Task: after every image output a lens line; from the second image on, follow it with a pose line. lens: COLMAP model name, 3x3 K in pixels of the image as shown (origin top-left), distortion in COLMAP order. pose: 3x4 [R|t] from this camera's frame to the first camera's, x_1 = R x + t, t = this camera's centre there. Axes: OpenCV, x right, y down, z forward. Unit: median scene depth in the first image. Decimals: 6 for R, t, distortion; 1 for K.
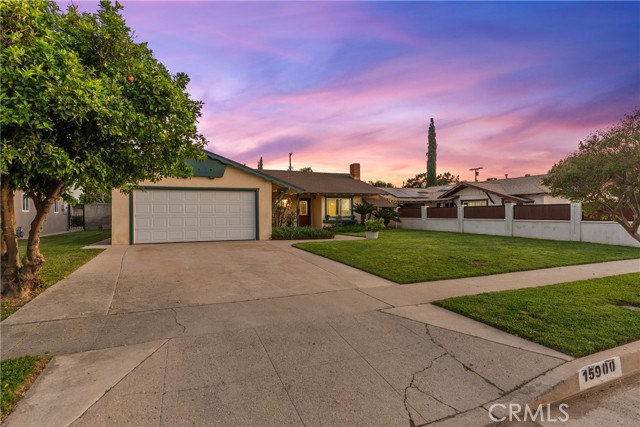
lens RADIAL K [[342.1, 0, 320.0], [0, 342.1, 213.5], [0, 0, 1]] dist [-0.000739, 0.000620]
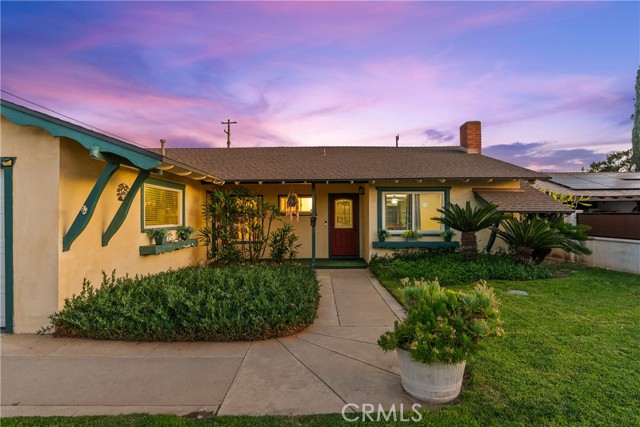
lens RADIAL K [[342.1, 0, 320.0], [0, 342.1, 213.5], [0, 0, 1]] dist [-0.000739, 0.000620]
pose [[0.917779, 0.000247, -0.397091, 0.119537], [-0.000225, 1.000000, 0.000101, -0.016819], [0.397091, -0.000004, 0.917779, 0.552171]]
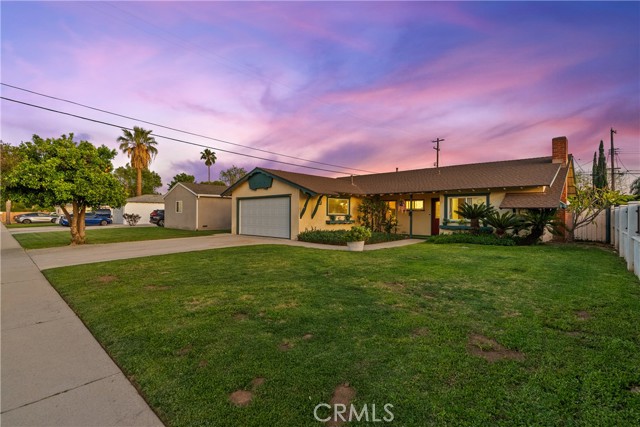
lens RADIAL K [[307.1, 0, 320.0], [0, 307.1, 213.5], [0, 0, 1]] dist [-0.002132, -0.000010]
pose [[0.412985, 0.006793, -0.910713, 0.526443], [-0.006752, 0.999968, 0.004397, -0.009217], [0.910713, 0.004333, 0.413017, 0.440088]]
